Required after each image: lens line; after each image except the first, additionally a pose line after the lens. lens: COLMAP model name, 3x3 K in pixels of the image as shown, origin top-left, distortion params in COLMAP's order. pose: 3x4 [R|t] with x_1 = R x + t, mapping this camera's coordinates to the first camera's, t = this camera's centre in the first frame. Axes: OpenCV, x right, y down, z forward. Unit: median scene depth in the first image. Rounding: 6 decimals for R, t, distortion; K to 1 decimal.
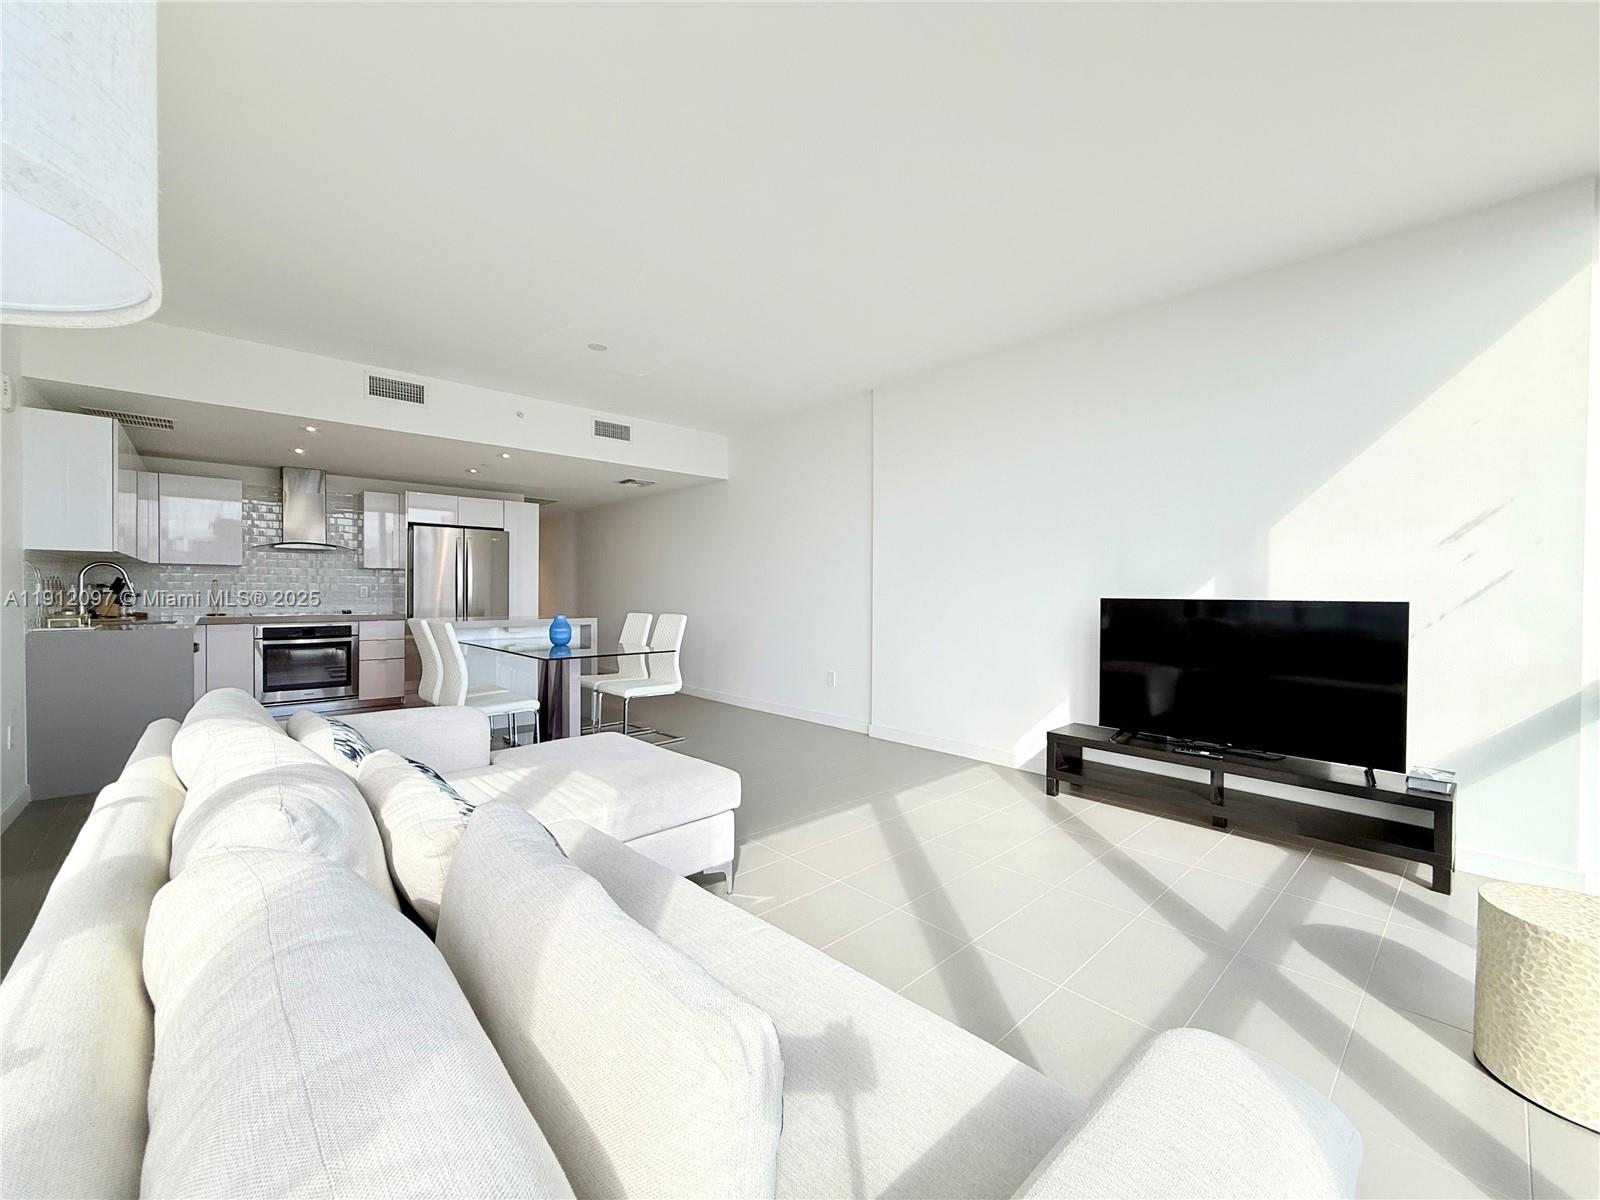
lens RADIAL K [[636.6, 0, 793.9], [0, 636.6, 605.6], [0, 0, 1]] dist [0.000770, -0.000403]
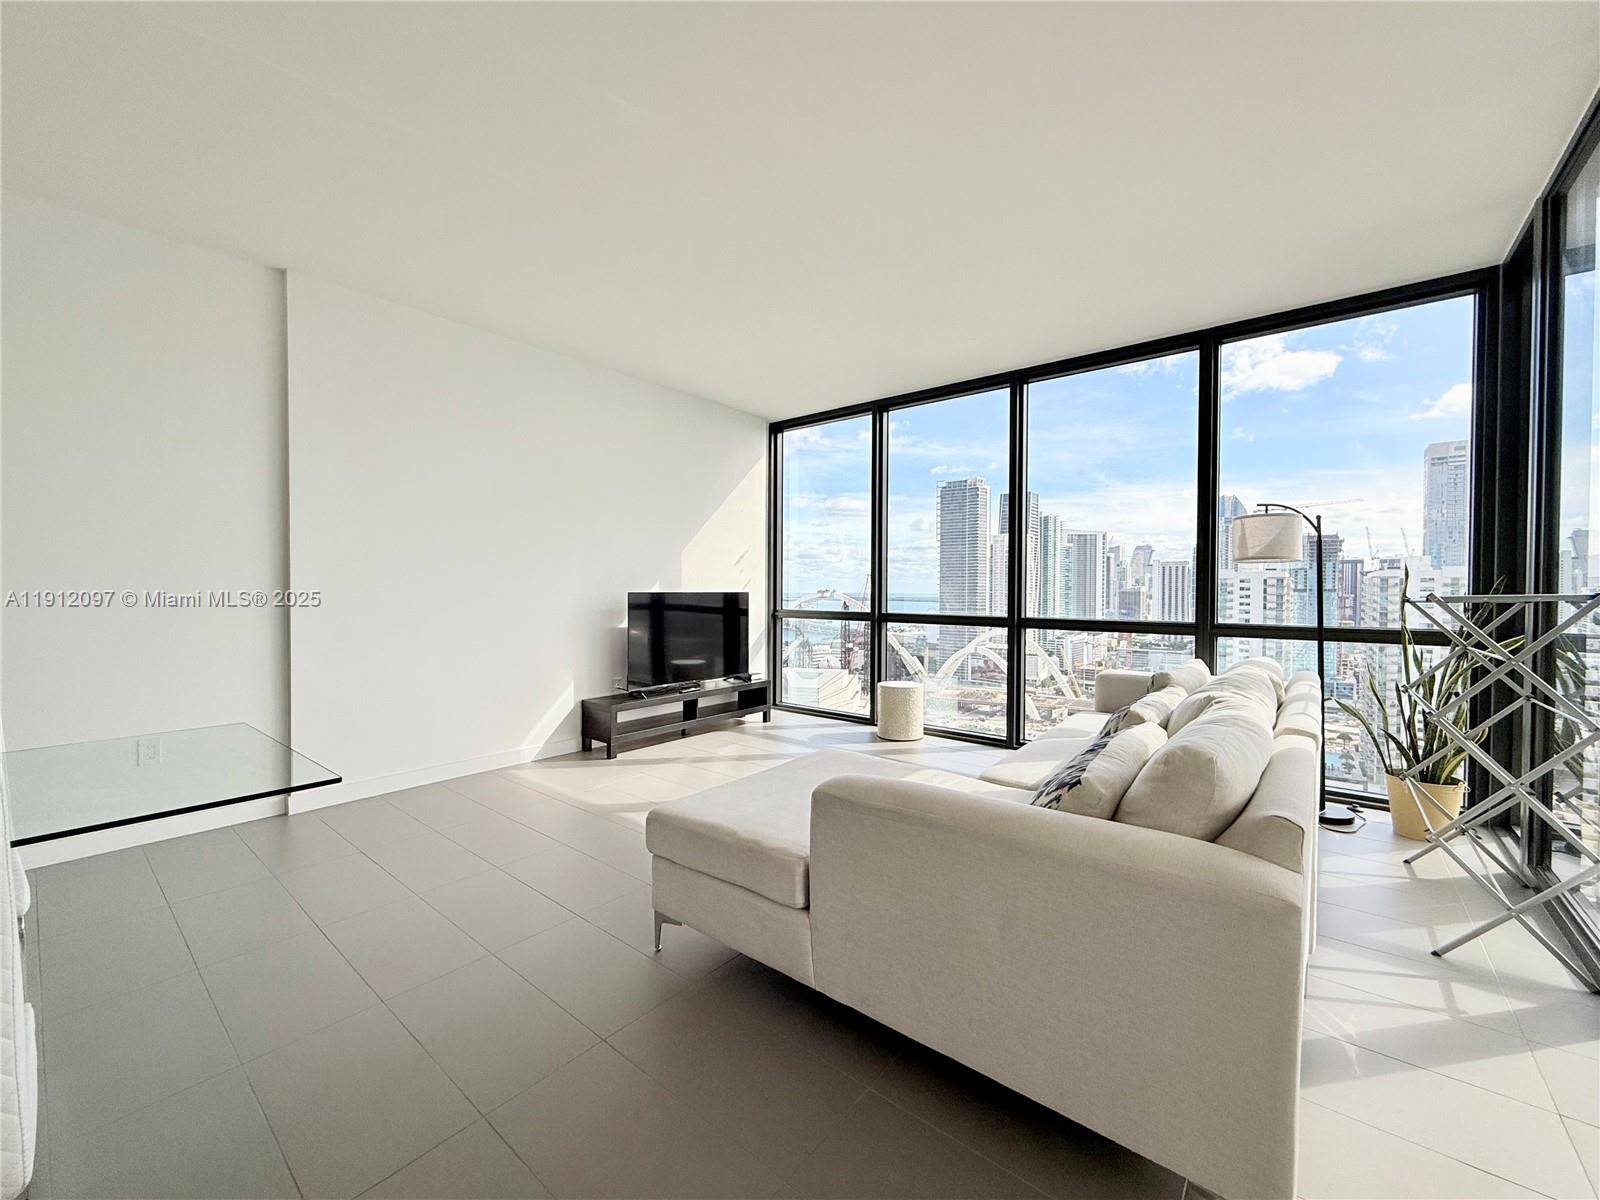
lens RADIAL K [[636.6, 0, 796.6], [0, 636.6, 599.8], [0, 0, 1]] dist [0.000770, -0.000403]
pose [[-0.149779, -0.022131, 0.988472, -0.627788], [0.018432, 0.999513, 0.025171, -0.017712], [-0.988548, 0.021989, -0.149298, 0.633050]]
